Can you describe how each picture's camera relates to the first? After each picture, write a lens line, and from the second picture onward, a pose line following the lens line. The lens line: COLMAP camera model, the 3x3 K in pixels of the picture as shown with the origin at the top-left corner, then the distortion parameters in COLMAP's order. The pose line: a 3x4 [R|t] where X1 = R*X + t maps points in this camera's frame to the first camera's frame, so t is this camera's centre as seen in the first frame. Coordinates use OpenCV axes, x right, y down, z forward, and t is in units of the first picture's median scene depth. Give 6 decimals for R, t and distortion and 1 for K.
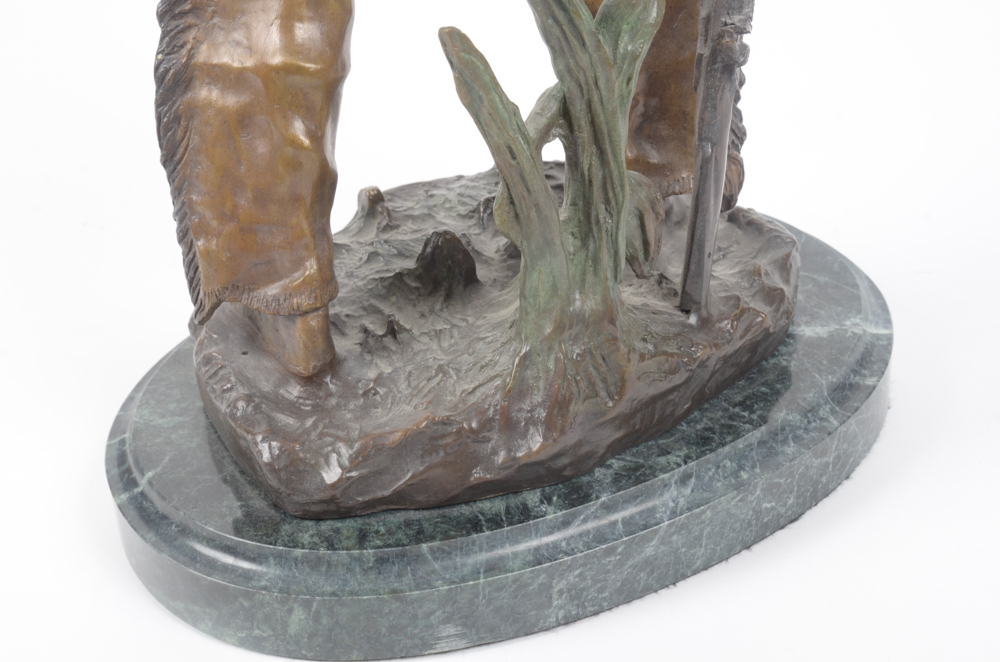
lens RADIAL K [[1817.4, 0, 499.7], [0, 1817.4, 337.1], [0, 0, 1]] dist [-0.014515, 0.000000]
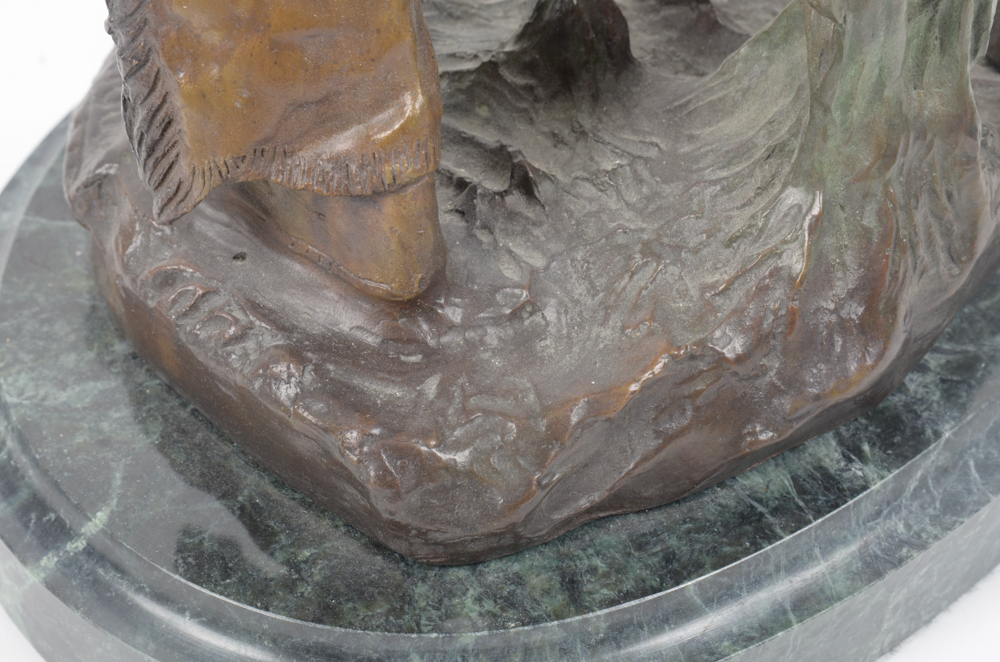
lens RADIAL K [[2430.8, 0, 499.7], [0, 2430.8, 325.0], [0, 0, 1]] dist [0.009214, 0.000000]
pose [[0.949945, -0.157796, 0.269640, -0.273326], [0.099679, 0.971048, 0.217094, -0.122288], [-0.296090, -0.179350, 0.938171, 0.333911]]
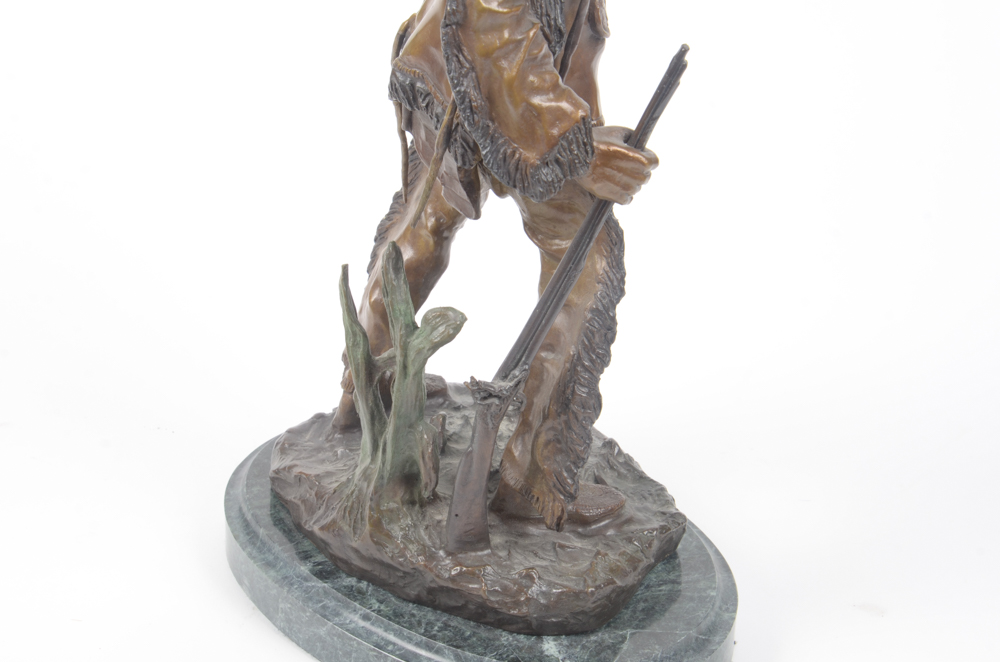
lens RADIAL K [[2085.5, 0, 502.3], [0, 2085.5, 331.4], [0, 0, 1]] dist [-0.022232, 0.000000]
pose [[0.323589, 0.507173, -0.798790, 1.409709], [-0.575639, 0.775531, 0.259214, -0.623293], [0.750952, 0.375936, 0.542902, 0.065627]]
